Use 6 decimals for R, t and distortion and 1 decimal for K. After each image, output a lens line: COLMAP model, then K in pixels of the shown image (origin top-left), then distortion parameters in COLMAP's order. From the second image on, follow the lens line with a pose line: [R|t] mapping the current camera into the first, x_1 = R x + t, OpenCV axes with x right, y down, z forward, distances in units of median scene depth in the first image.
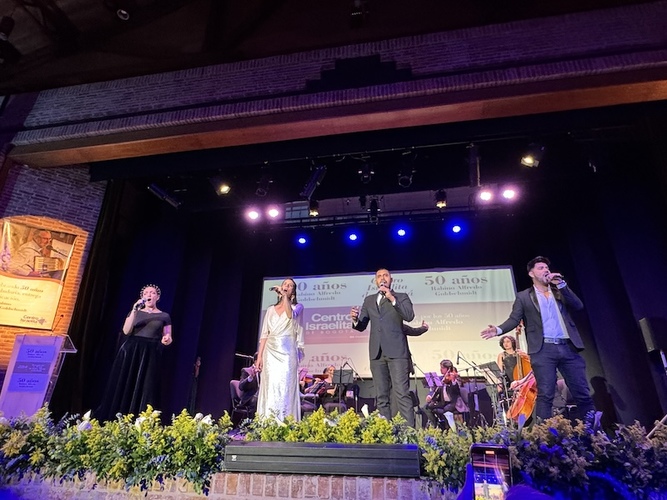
lens RADIAL K [[404.6, 0, 332.0], [0, 404.6, 249.0], [0, 0, 1]] dist [0.006115, 0.000123]
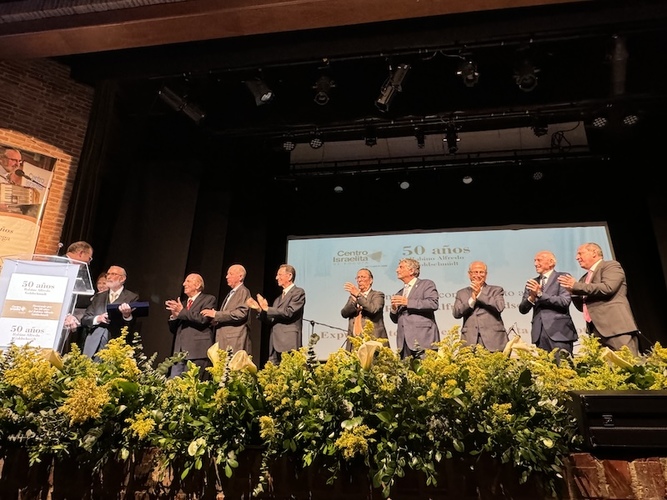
lens RADIAL K [[459.6, 0, 332.2], [0, 459.6, 251.4], [0, 0, 1]] dist [0.008318, -0.005921]
pose [[0.998802, 0.011941, 0.047464, -0.179545], [-0.013539, 0.999347, 0.033486, 0.098297], [-0.047033, -0.034089, 0.998311, 0.155303]]
